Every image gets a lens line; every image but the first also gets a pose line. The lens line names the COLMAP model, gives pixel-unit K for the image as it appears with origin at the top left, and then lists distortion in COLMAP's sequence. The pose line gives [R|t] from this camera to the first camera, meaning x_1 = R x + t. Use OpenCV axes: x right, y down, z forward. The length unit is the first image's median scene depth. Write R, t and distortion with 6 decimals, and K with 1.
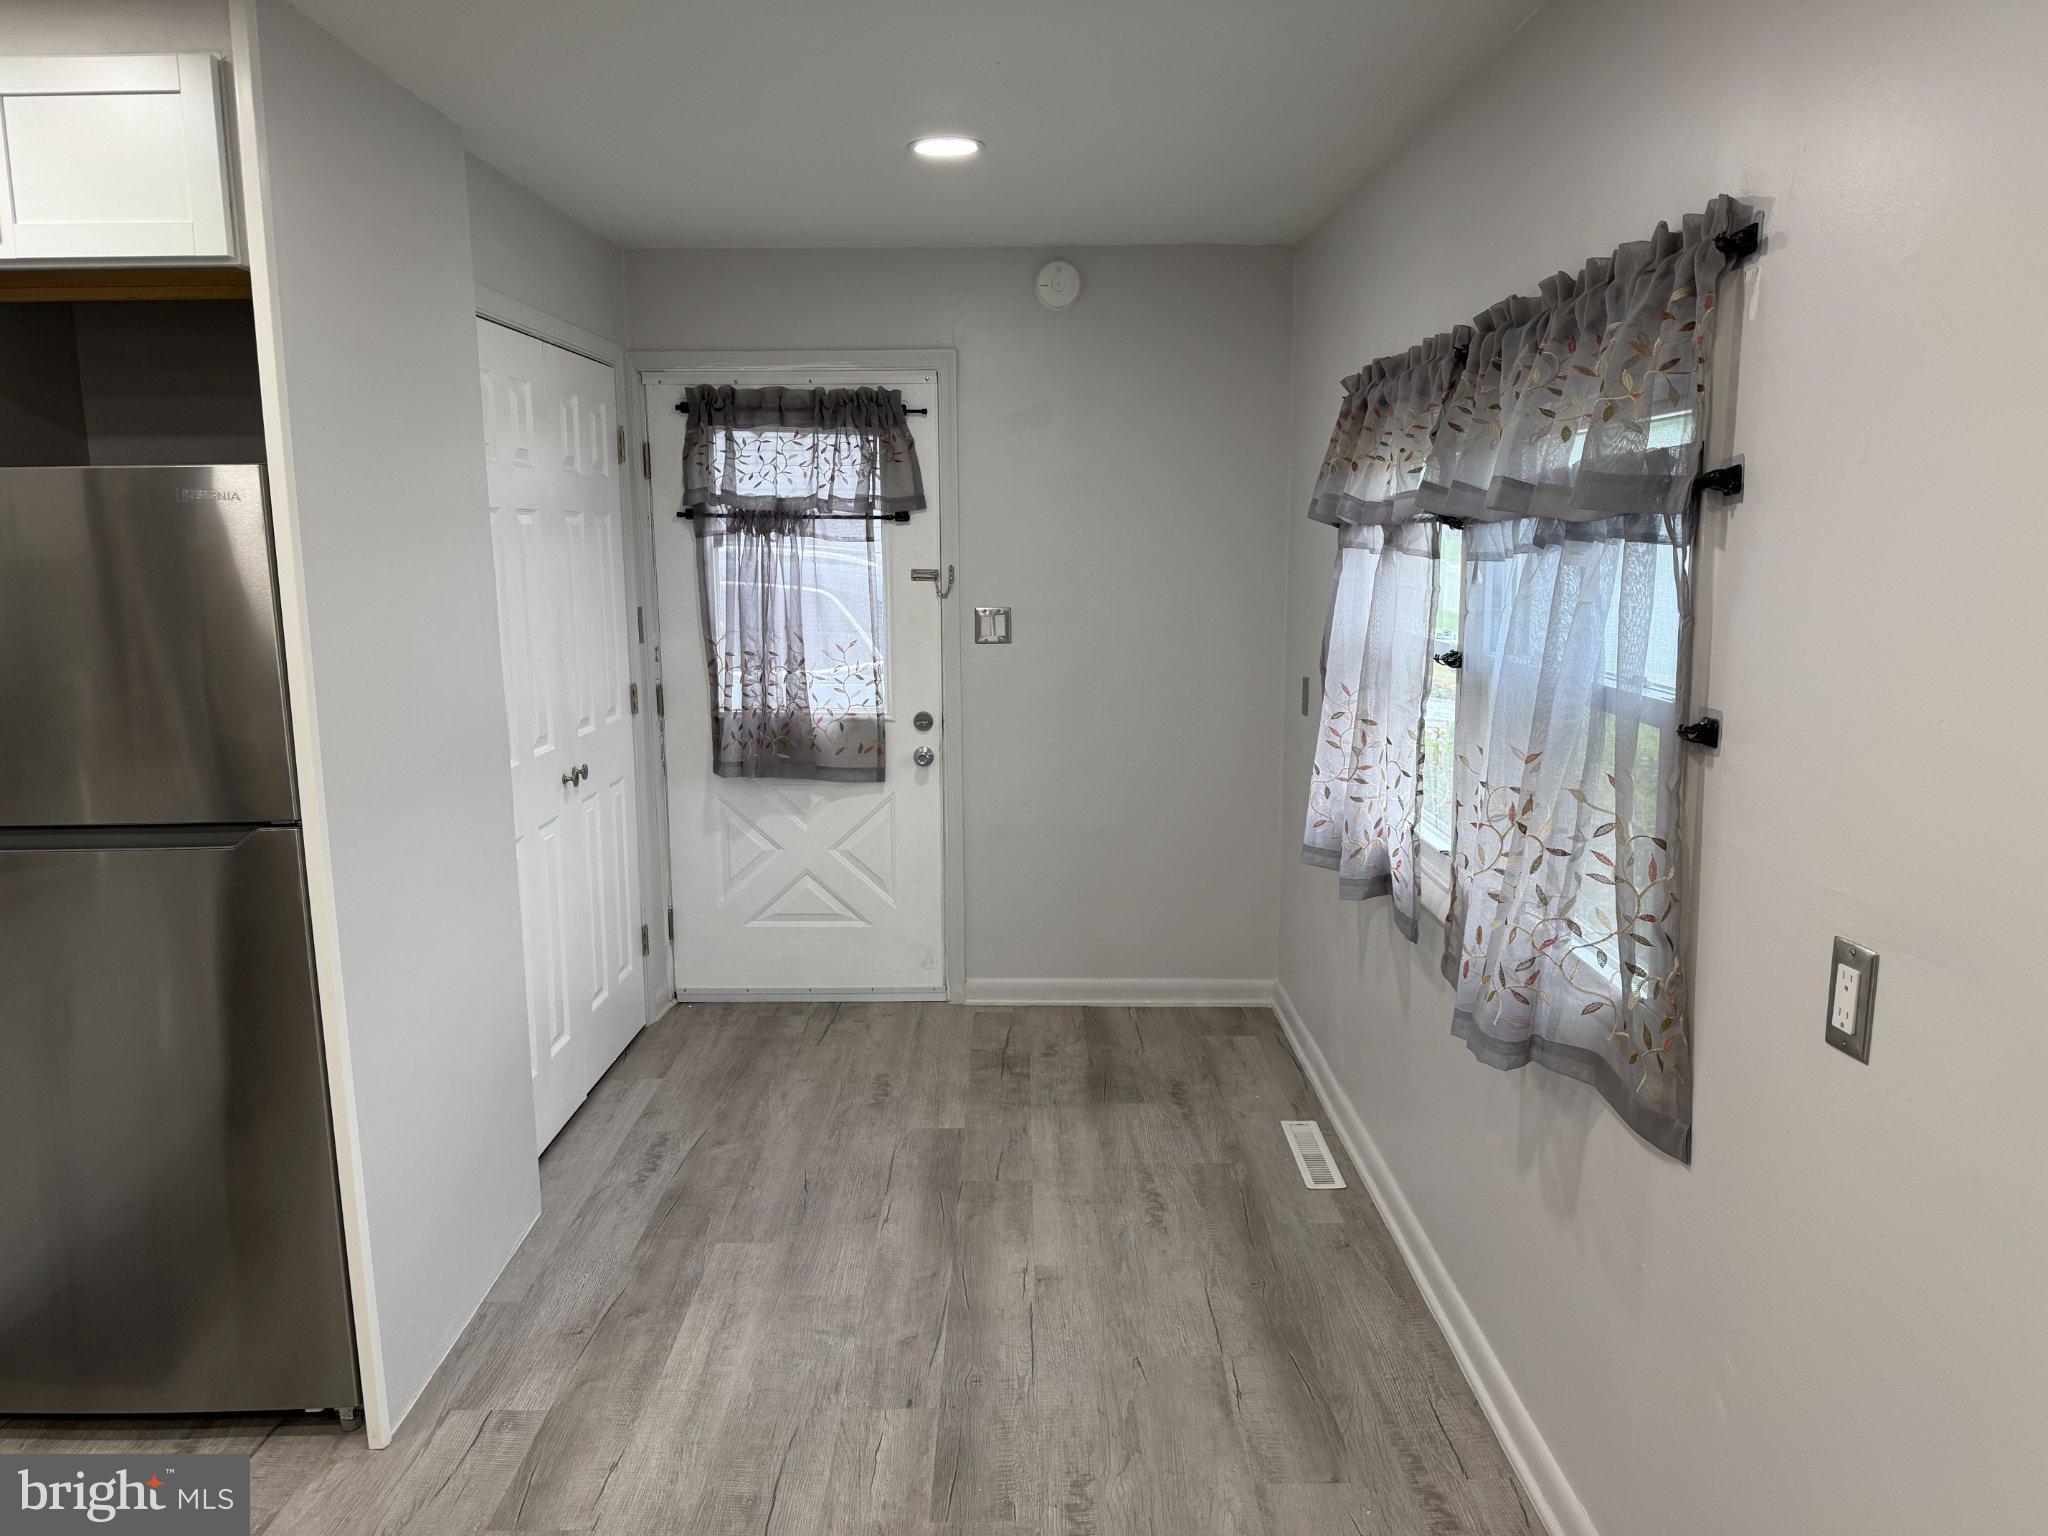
lens RADIAL K [[1441.5, 0, 1031.0], [0, 1441.5, 768.0], [0, 0, 1]] dist [0.062840, -0.074164]
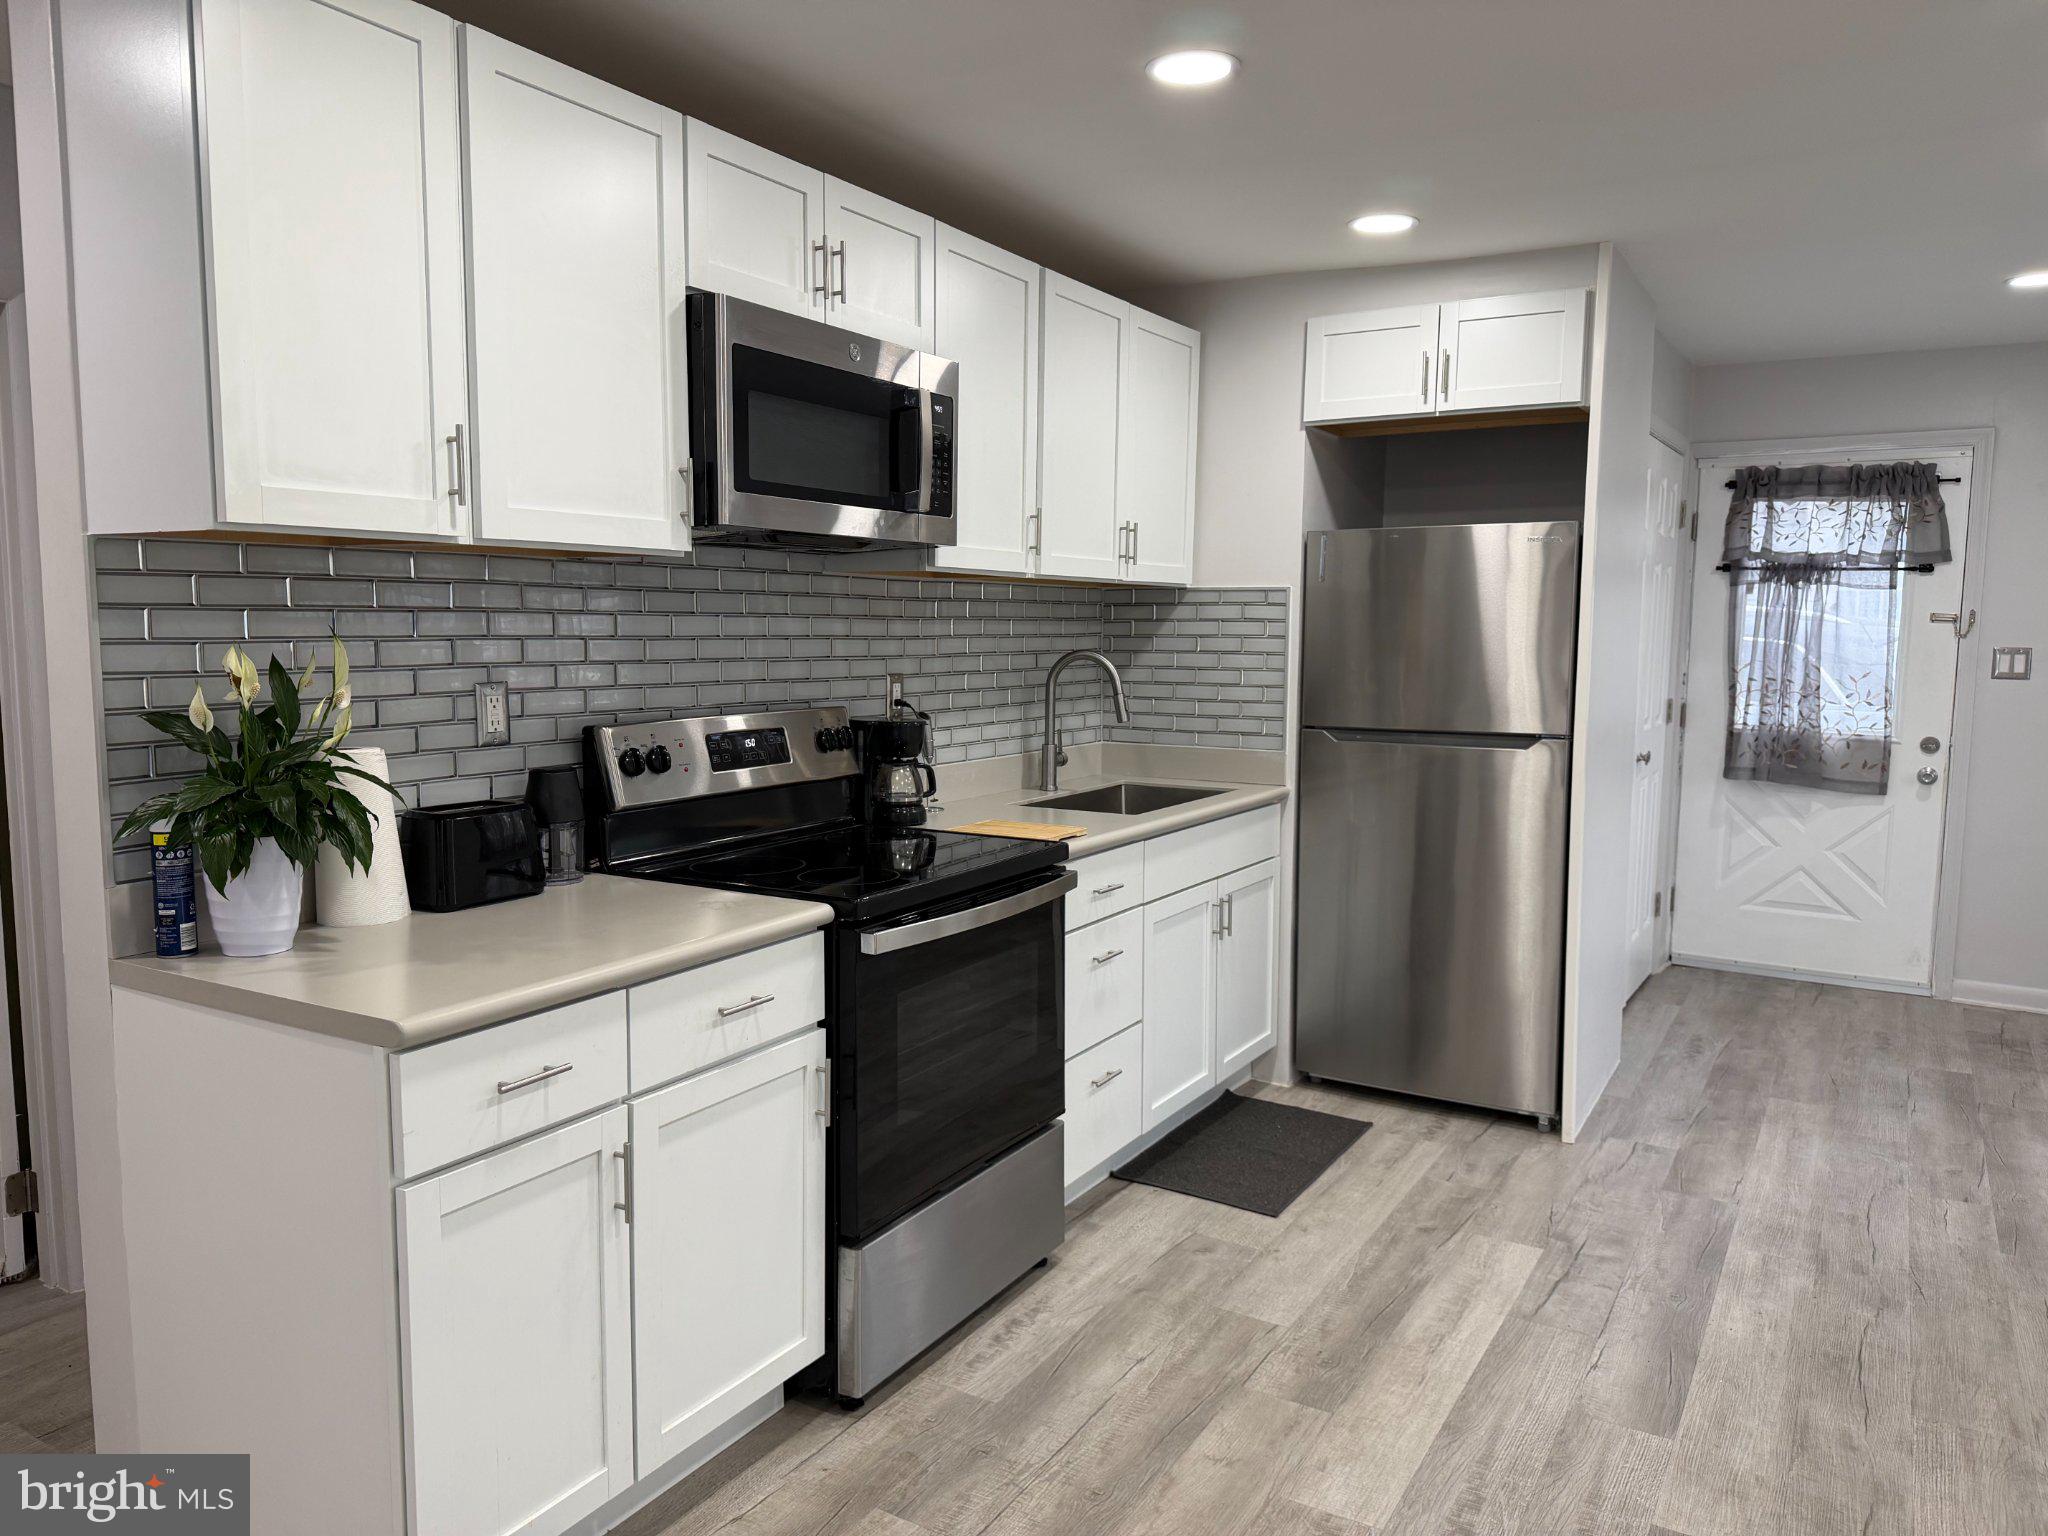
lens RADIAL K [[1441.5, 0, 1014.9], [0, 1441.5, 761.9], [0, 0, 1]] dist [0.062840, -0.074164]
pose [[0.851100, 0.064818, -0.520987, -0.135355], [-0.098681, 0.994413, -0.037490, 0.147265], [0.515646, 0.083320, 0.852741, -0.562765]]
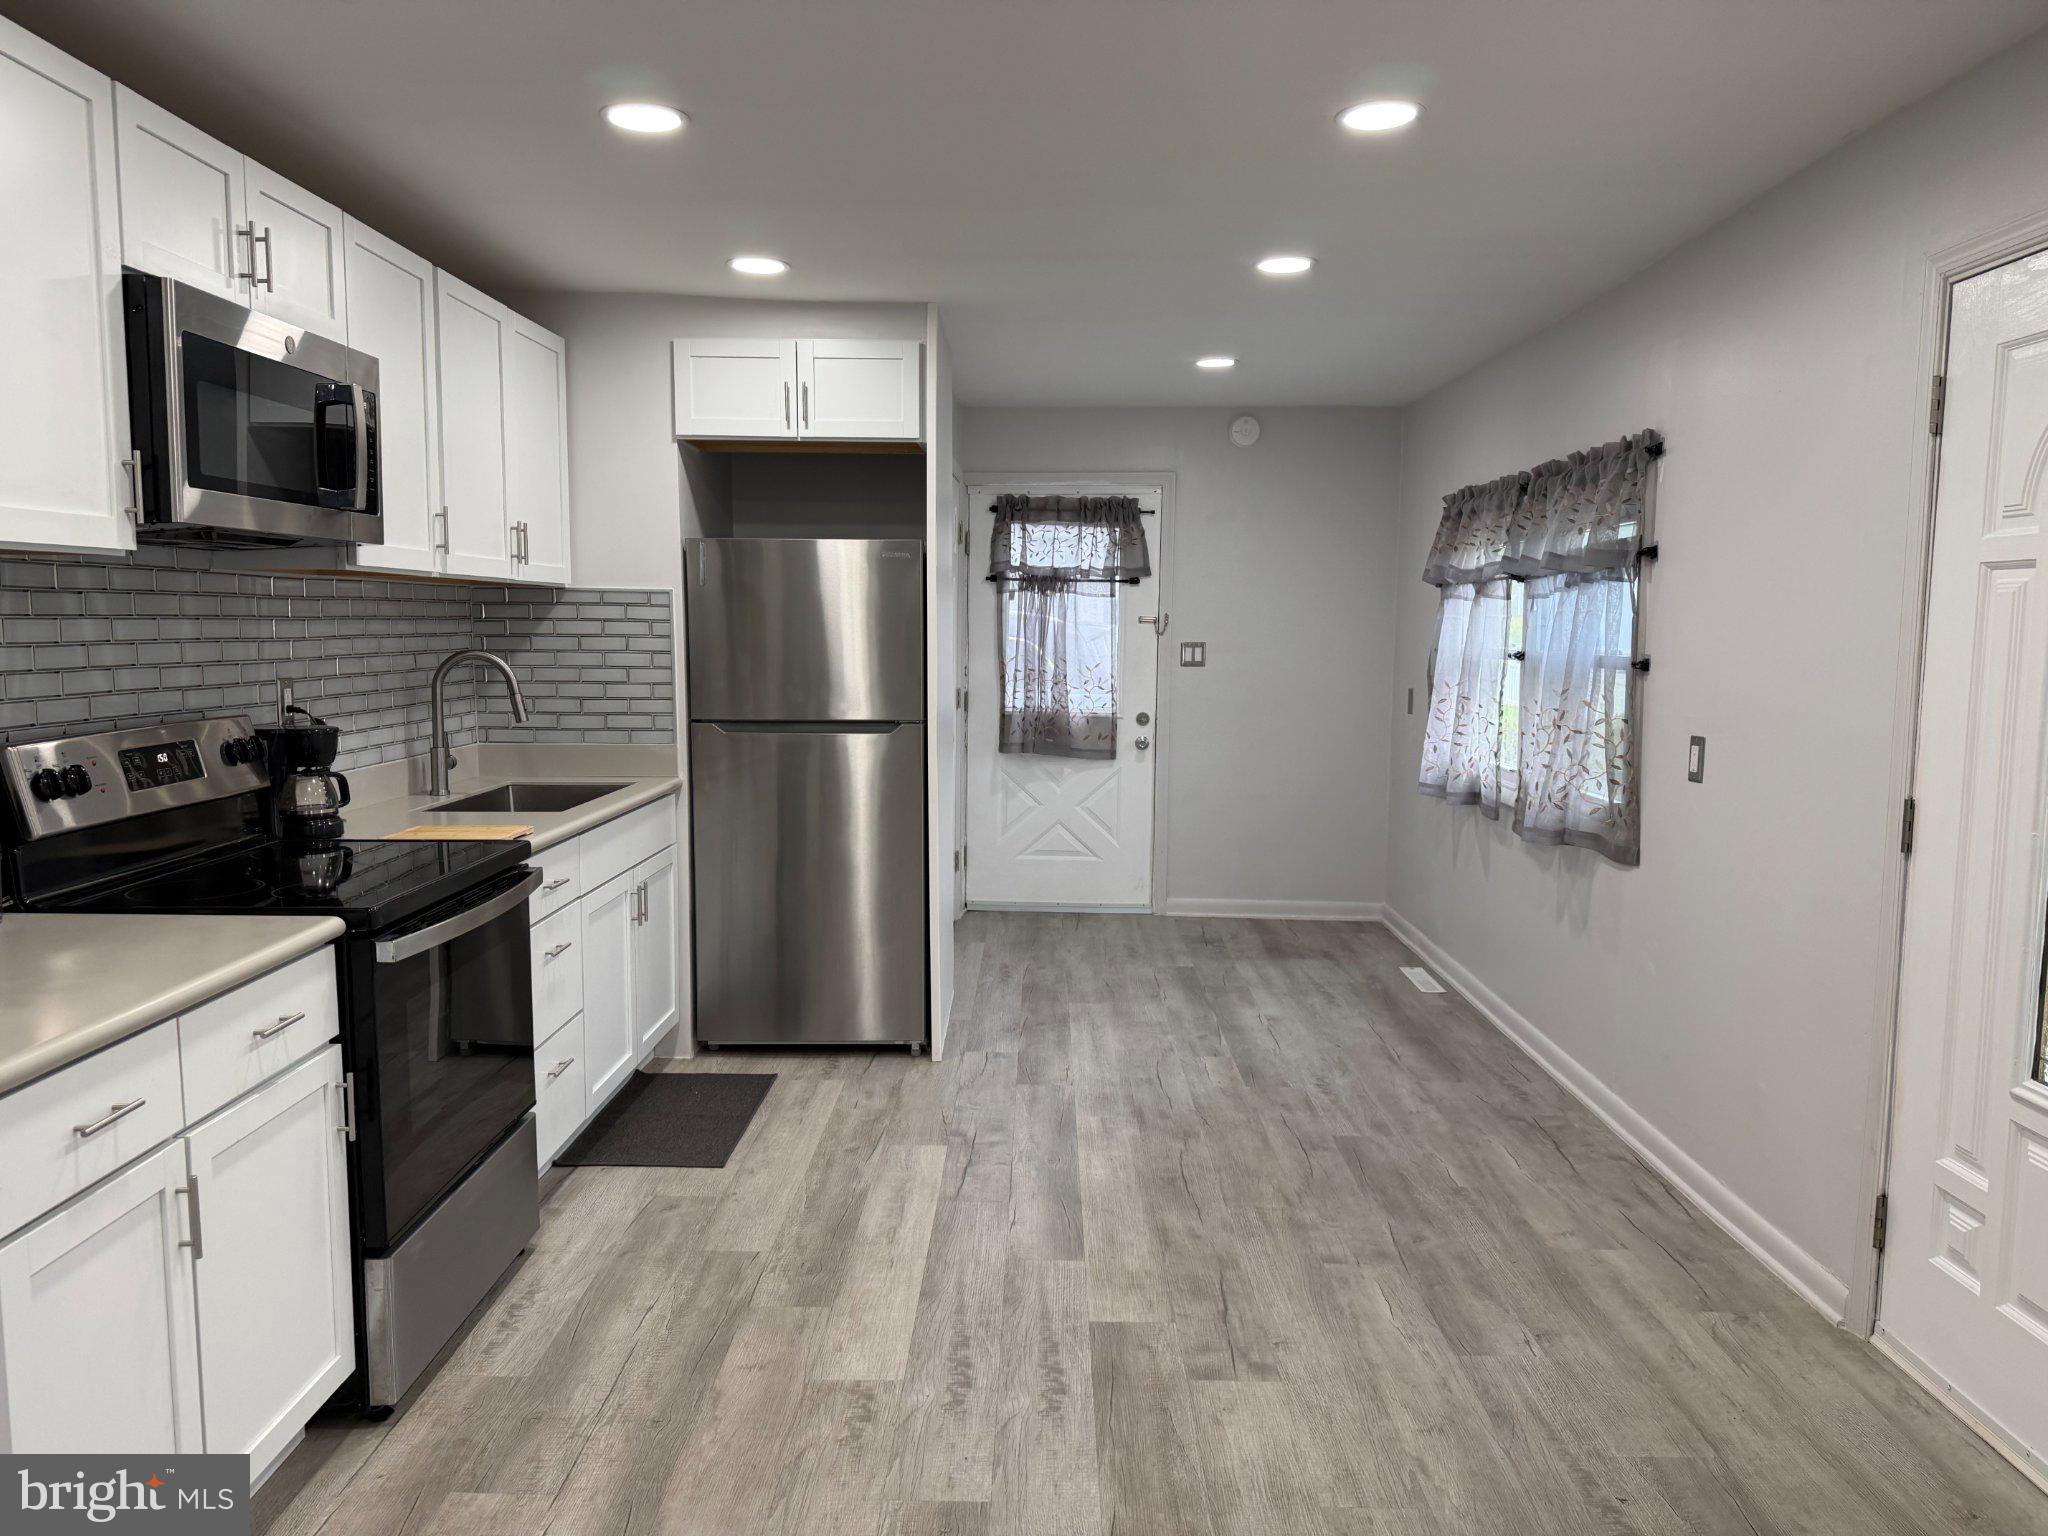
lens RADIAL K [[1441.5, 0, 1011.1], [0, 1441.5, 766.4], [0, 0, 1]] dist [0.062840, -0.074164]
pose [[0.999426, 0.018317, -0.028483, -0.253731], [-0.020053, 0.997880, -0.061909, 0.167406], [0.027288, 0.062445, 0.997675, -0.717340]]
